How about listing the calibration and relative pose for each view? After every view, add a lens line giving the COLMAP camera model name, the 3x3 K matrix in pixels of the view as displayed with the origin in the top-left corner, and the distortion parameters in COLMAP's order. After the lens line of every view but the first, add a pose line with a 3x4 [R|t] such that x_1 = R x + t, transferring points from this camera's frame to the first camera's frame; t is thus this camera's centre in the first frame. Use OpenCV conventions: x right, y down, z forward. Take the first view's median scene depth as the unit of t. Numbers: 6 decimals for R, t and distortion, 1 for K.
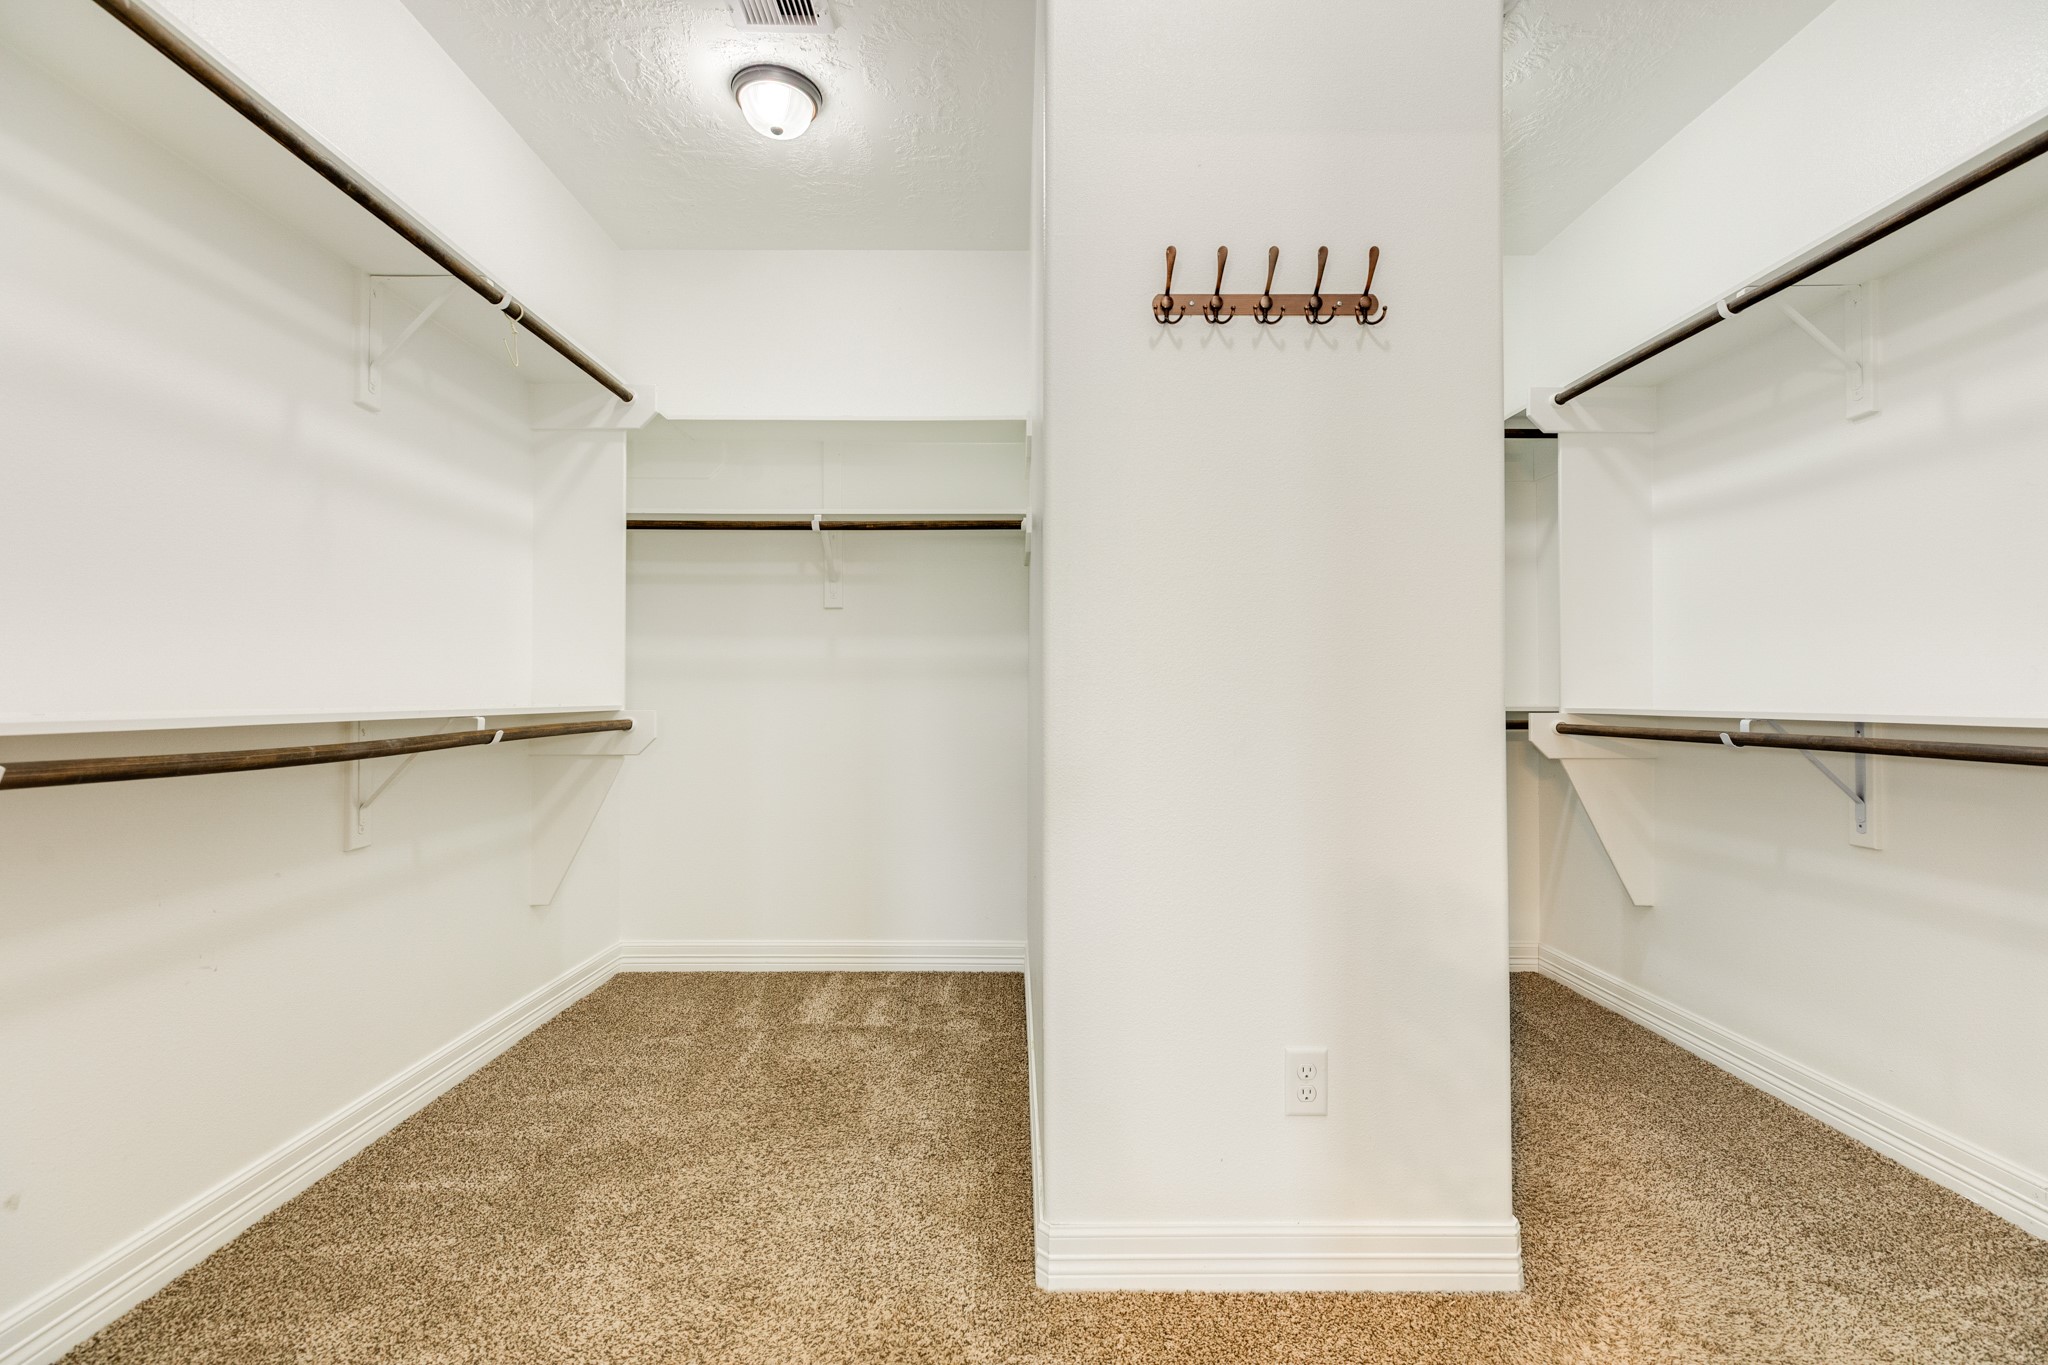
lens RADIAL K [[913.8, 0, 1022.6], [0, 913.8, 689.3], [0, 0, 1]] dist [0.005347, -0.000423]
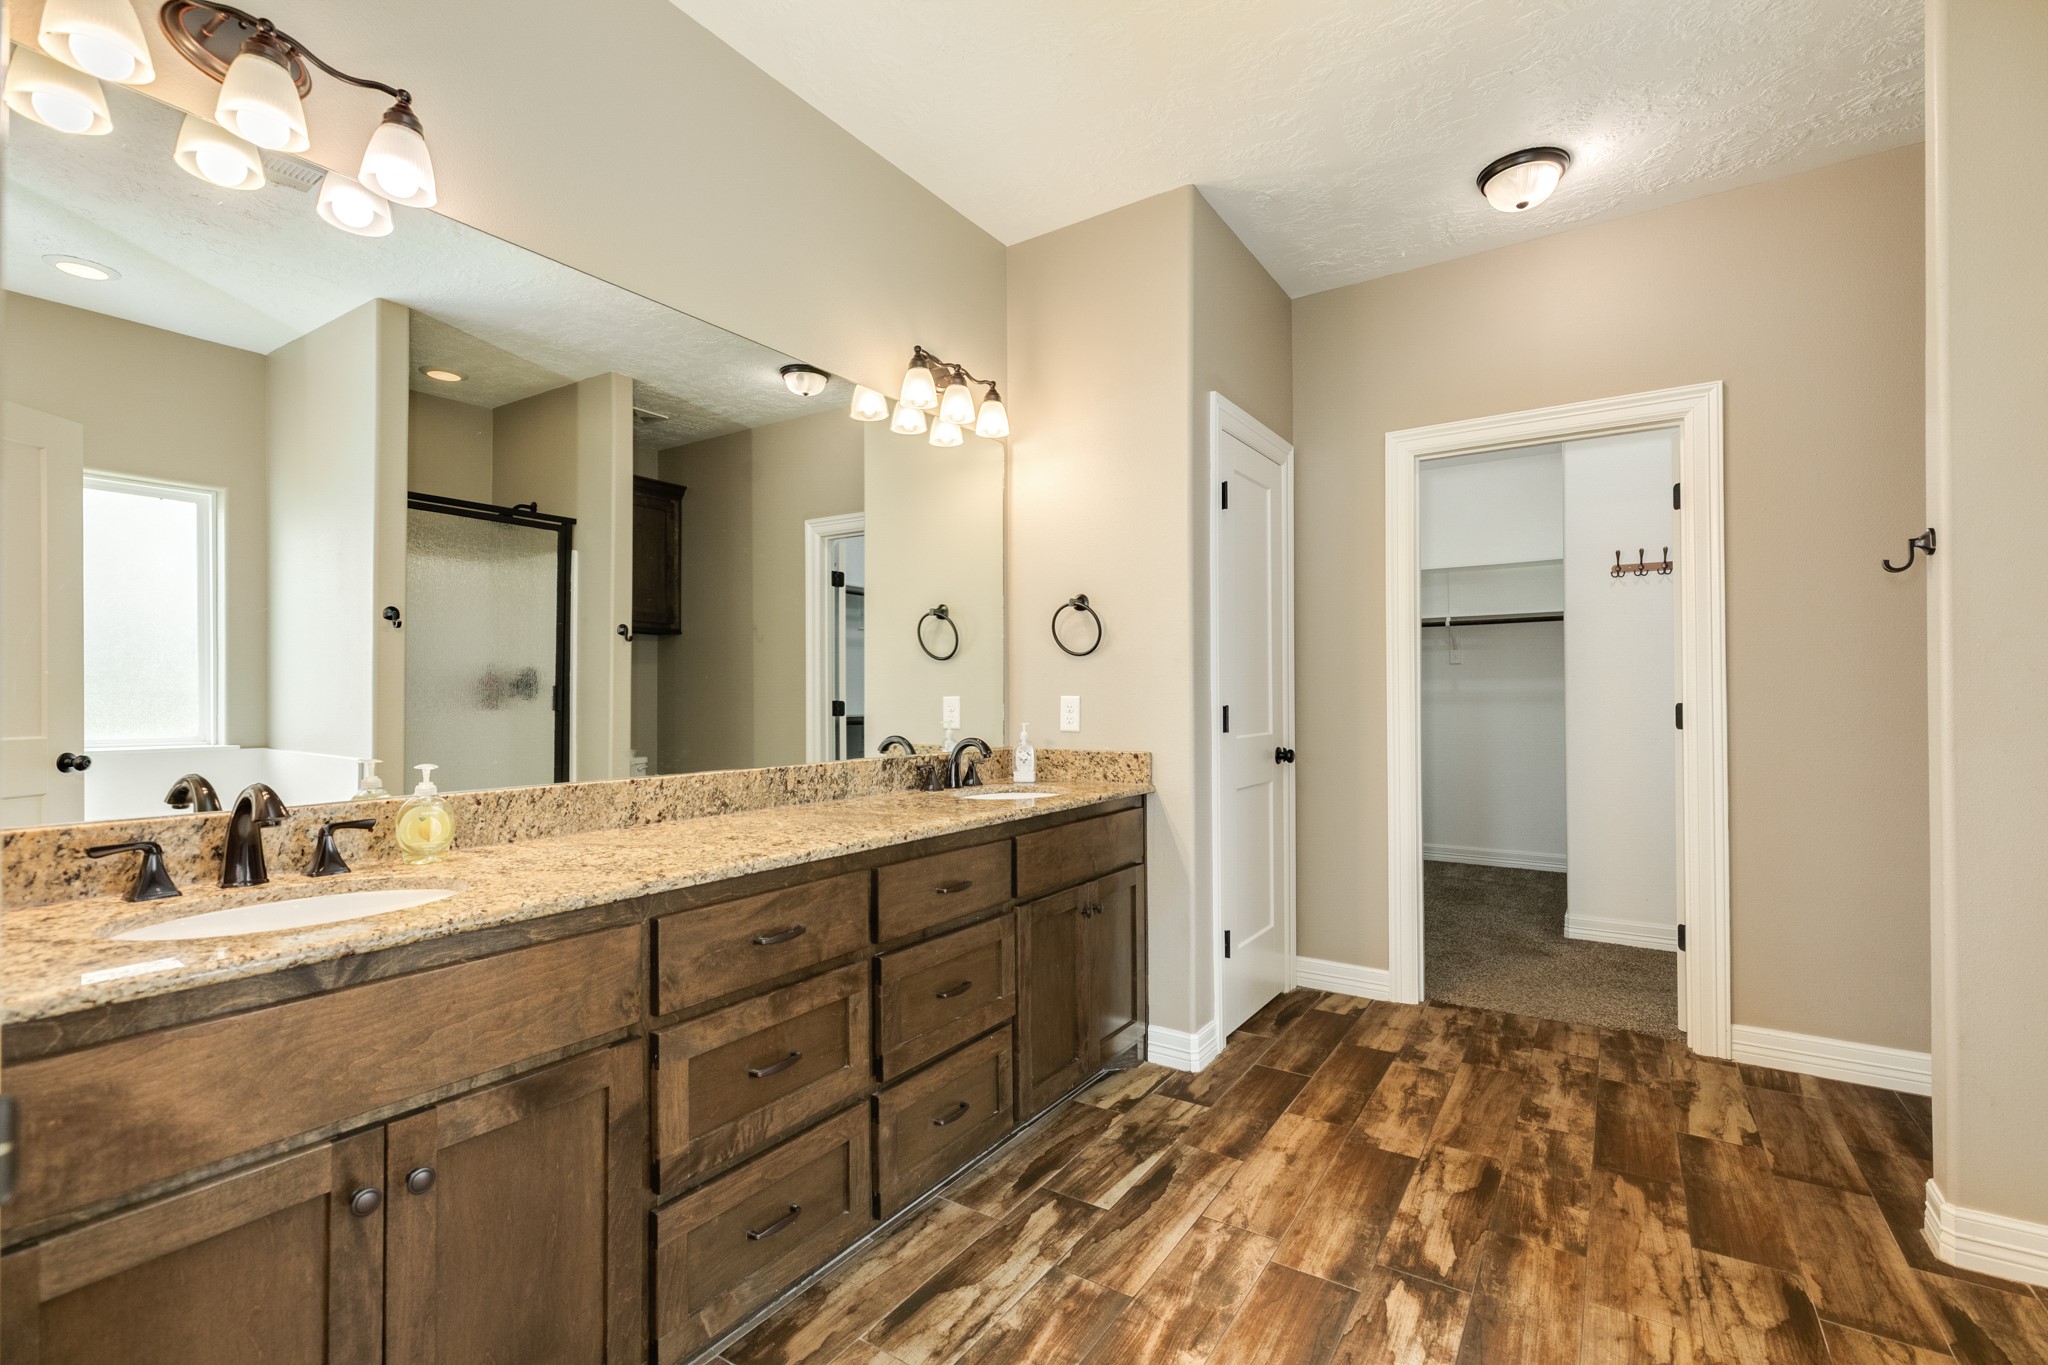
lens RADIAL K [[913.8, 0, 1022.6], [0, 913.8, 689.3], [0, 0, 1]] dist [0.005347, -0.000423]
pose [[0.828129, -0.011433, -0.560421, 0.207850], [0.010345, 0.999933, -0.005112, -0.079440], [0.560442, -0.001565, 0.828192, -2.083787]]
